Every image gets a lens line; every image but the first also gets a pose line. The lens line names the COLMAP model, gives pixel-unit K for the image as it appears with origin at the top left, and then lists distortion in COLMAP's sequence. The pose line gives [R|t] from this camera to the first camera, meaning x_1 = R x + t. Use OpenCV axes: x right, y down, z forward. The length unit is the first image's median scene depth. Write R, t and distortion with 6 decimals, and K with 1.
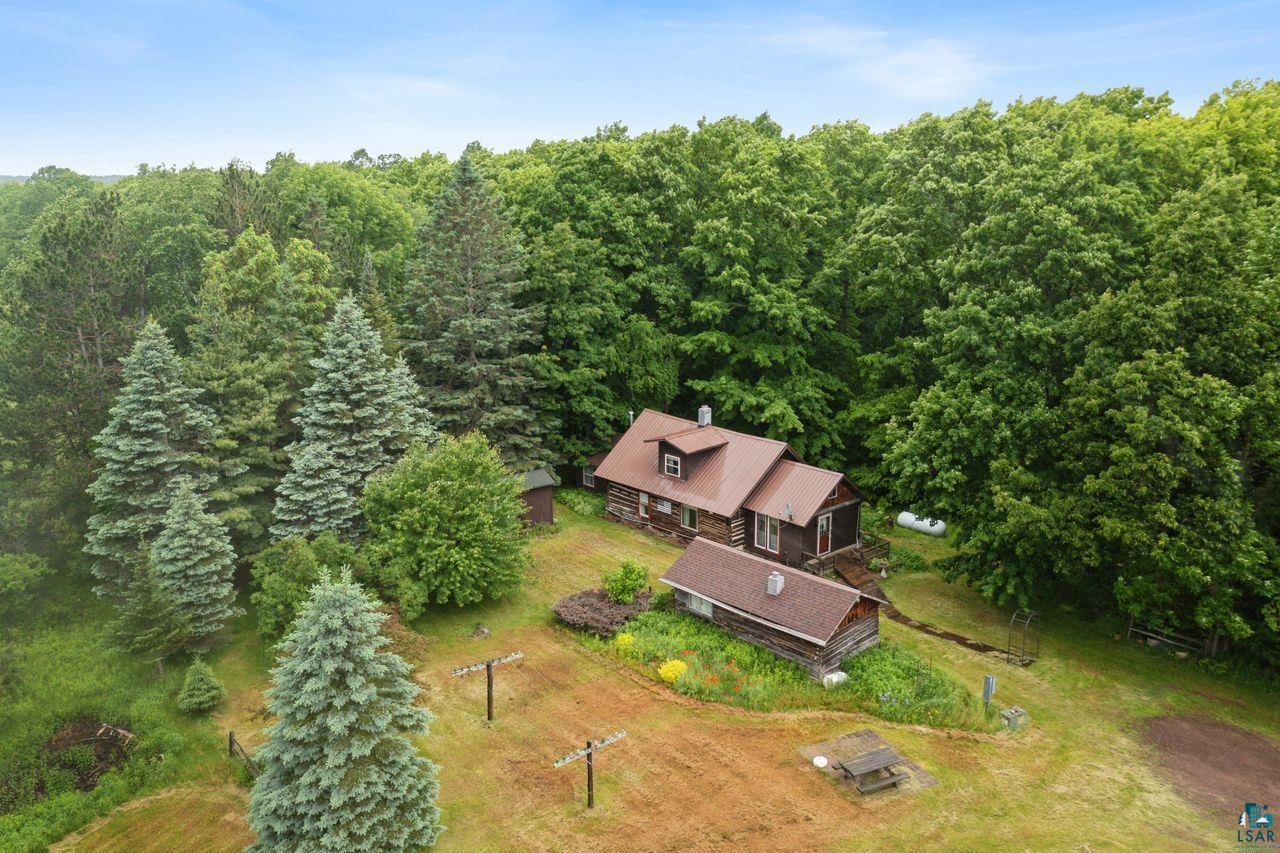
lens RADIAL K [[1017.1, 0, 650.2], [0, 1017.1, 427.0], [0, 0, 1]] dist [-0.031187, 0.012214]
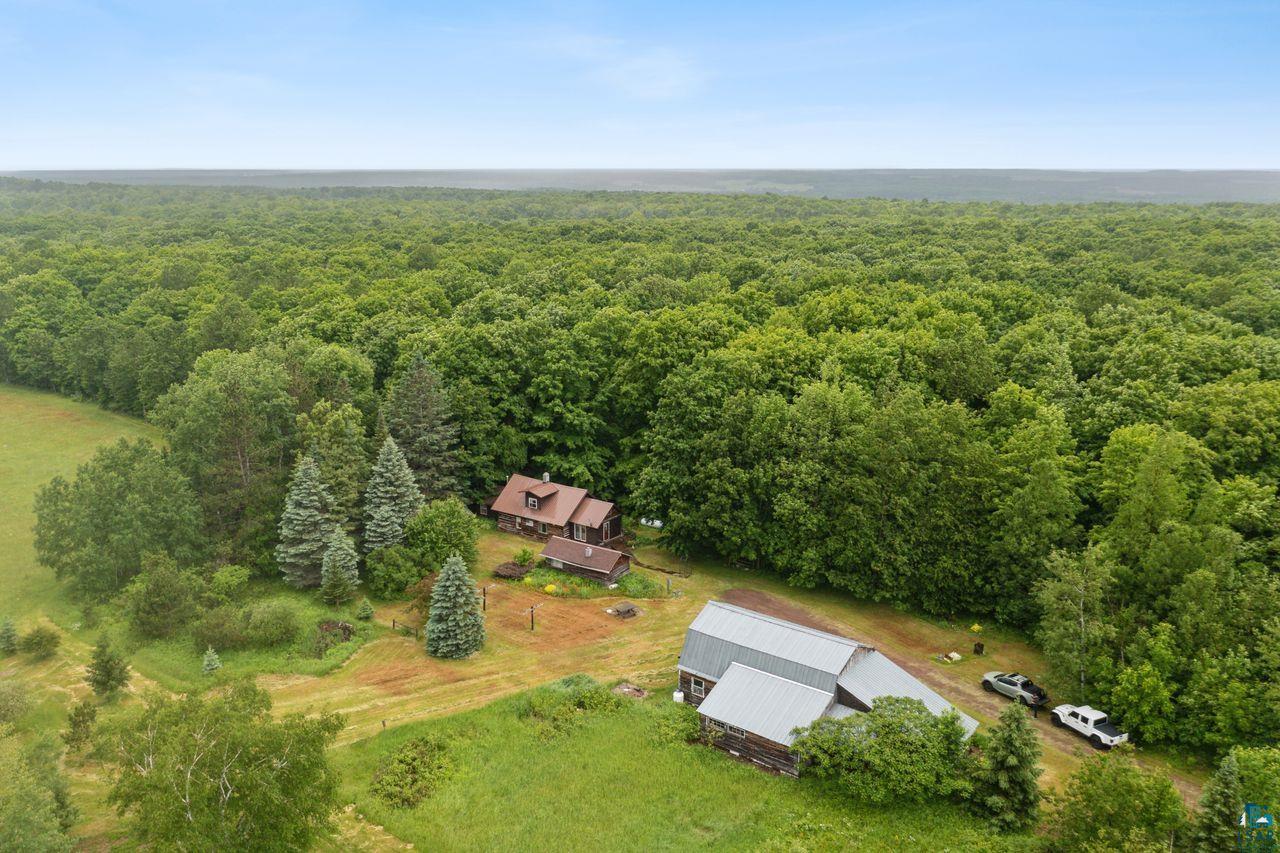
lens RADIAL K [[1017.1, 0, 643.1], [0, 1017.1, 432.8], [0, 0, 1]] dist [-0.031187, 0.012214]
pose [[0.975998, -0.045340, 0.213007, -0.228508], [0.044277, 0.998972, 0.009760, -0.136712], [-0.213231, -0.000095, 0.977002, -1.272940]]
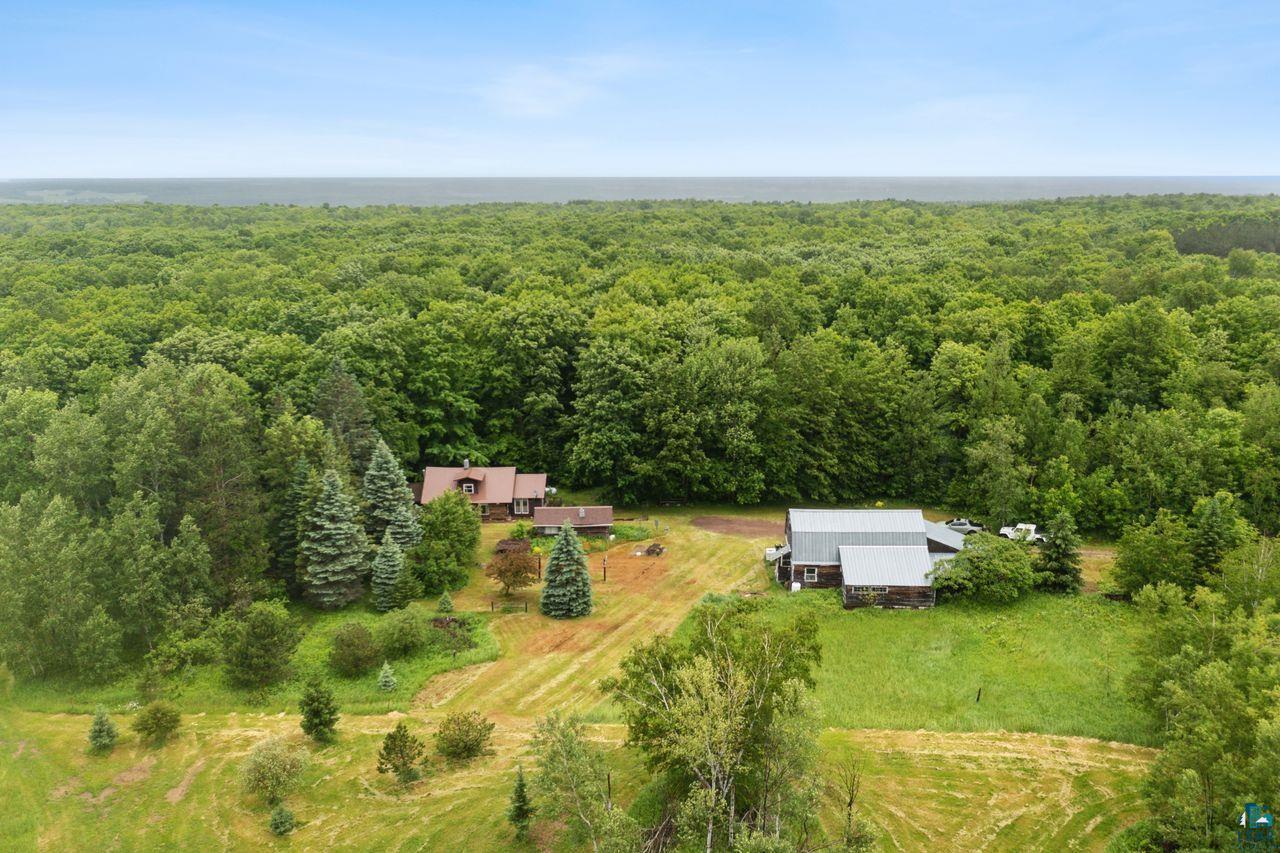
lens RADIAL K [[1017.1, 0, 616.7], [0, 1017.1, 391.6], [0, 0, 1]] dist [-0.031187, 0.012214]
pose [[0.705873, -0.159669, 0.690108, -1.439230], [0.184630, 0.982059, 0.038369, -0.224729], [-0.683853, 0.100331, 0.722689, -0.958616]]
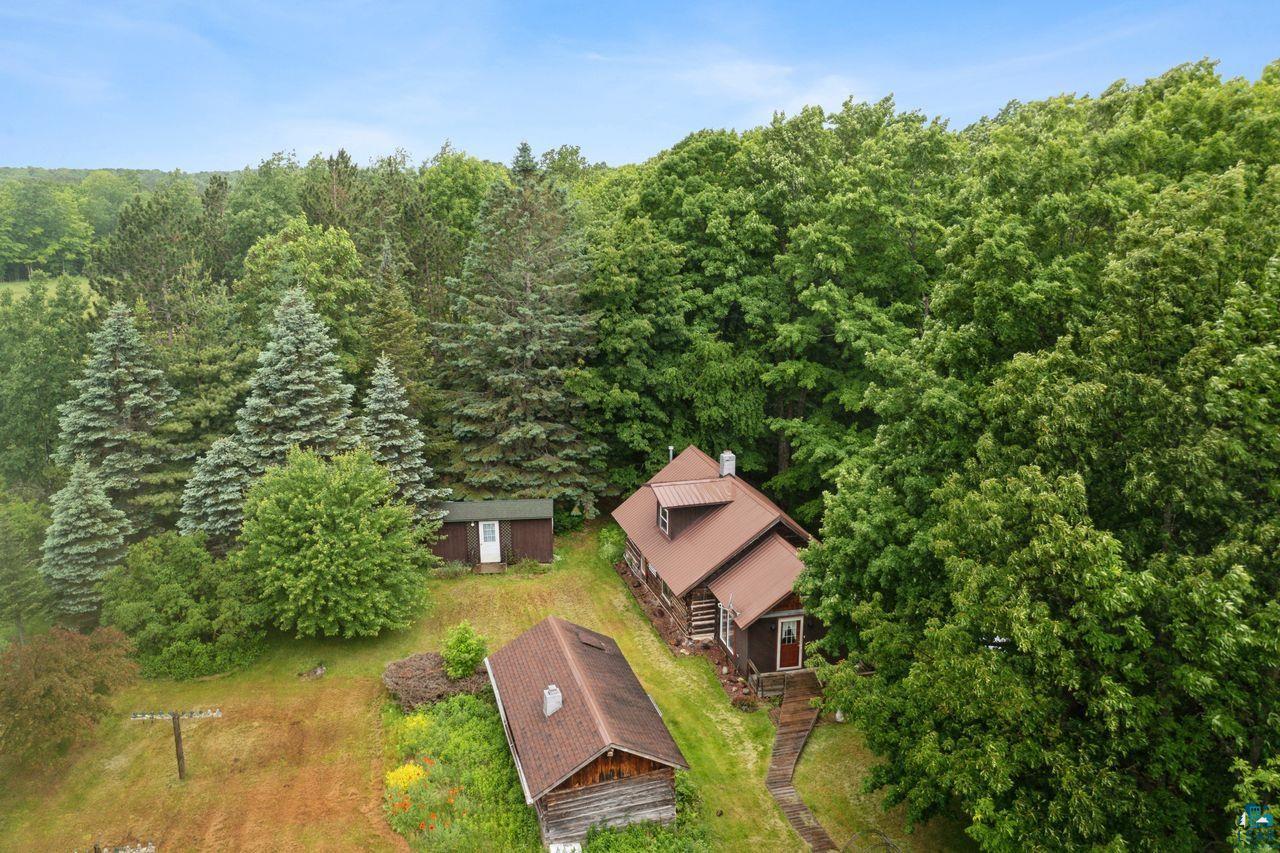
lens RADIAL K [[1017.1, 0, 625.5], [0, 1017.1, 435.8], [0, 0, 1]] dist [-0.031187, 0.012214]
pose [[0.888277, 0.124661, -0.442067, 0.407757], [-0.121638, 0.991946, 0.035307, -0.062889], [0.442908, 0.022410, 0.896287, 0.292306]]
